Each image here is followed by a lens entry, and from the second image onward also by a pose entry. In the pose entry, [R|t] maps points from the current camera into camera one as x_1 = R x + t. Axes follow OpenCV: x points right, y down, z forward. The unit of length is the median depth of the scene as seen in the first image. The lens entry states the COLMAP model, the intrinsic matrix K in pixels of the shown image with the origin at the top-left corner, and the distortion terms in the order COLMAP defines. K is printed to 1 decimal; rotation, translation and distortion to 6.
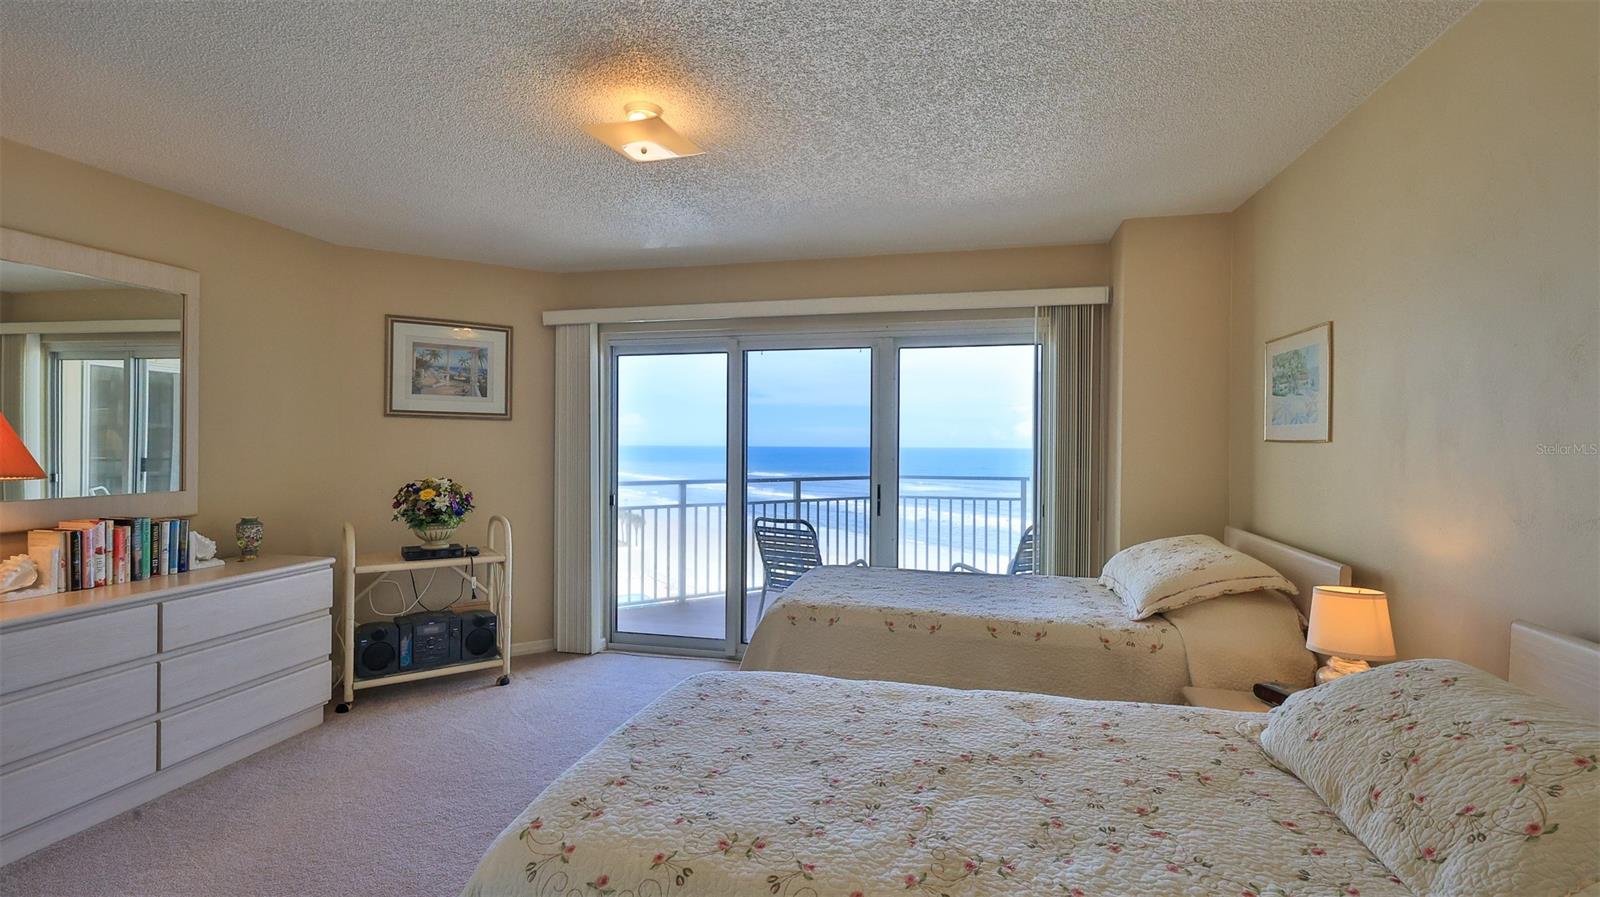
lens RADIAL K [[710.8, 0, 800.0], [0, 710.8, 448.5], [0, 0, 1]] dist [-0.000325, -0.000353]
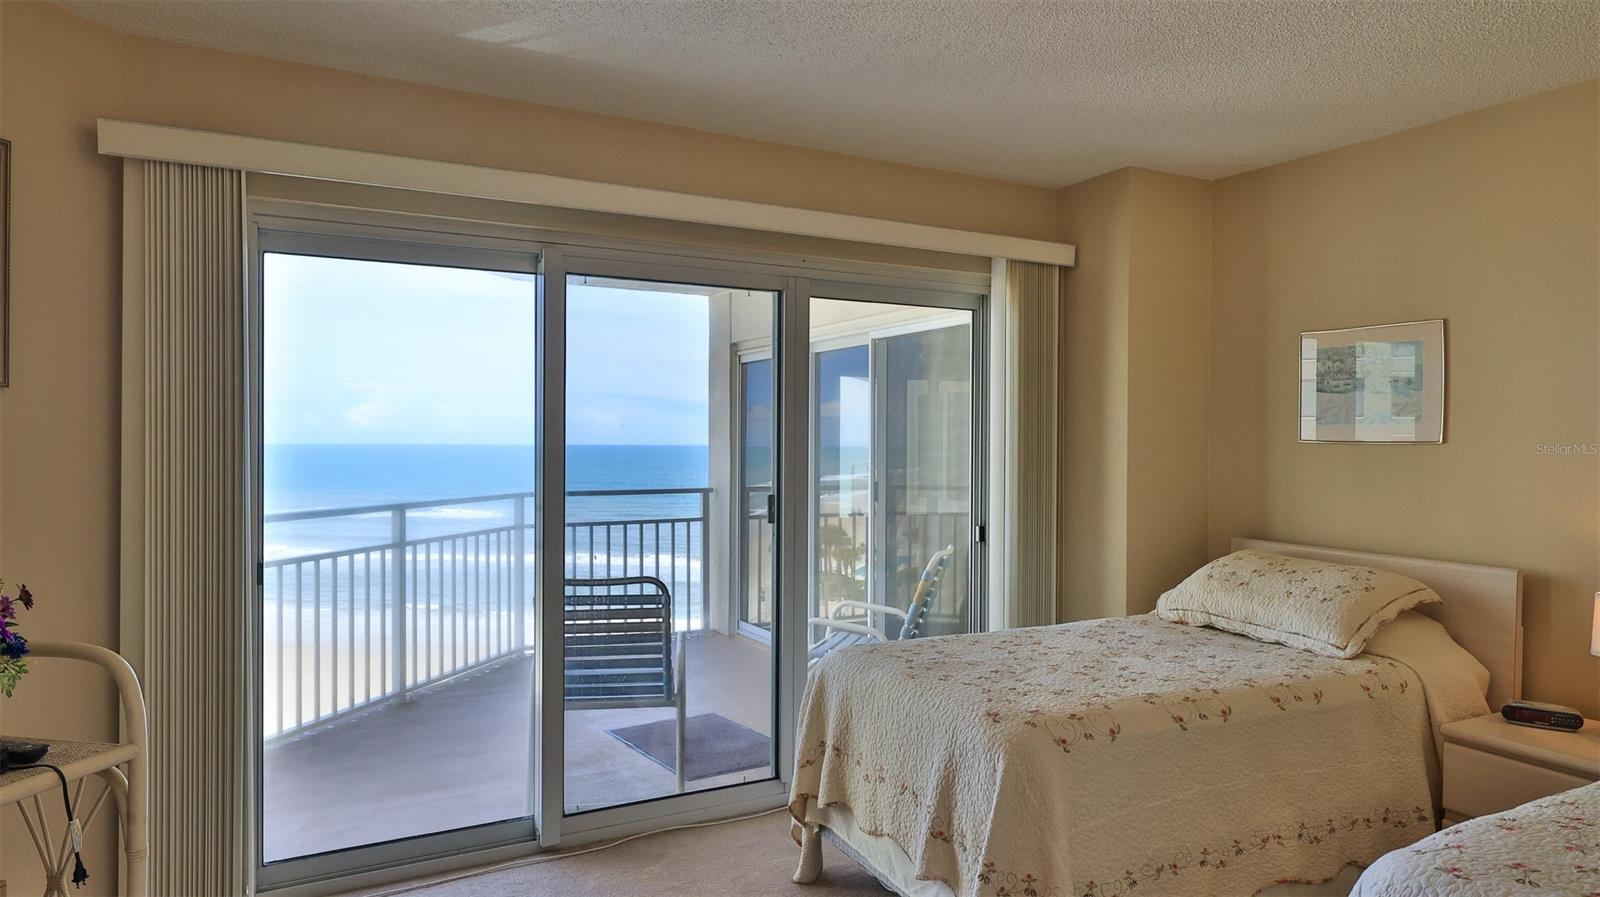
lens RADIAL K [[980.7, 0, 800.0], [0, 980.7, 448.5], [0, 0, 1]] dist [0.001788, 0.000159]
pose [[0.746448, -0.008100, 0.665394, -0.438741], [0.005185, 0.999966, 0.006356, -0.008421], [-0.665423, -0.001295, 0.746465, 0.324157]]
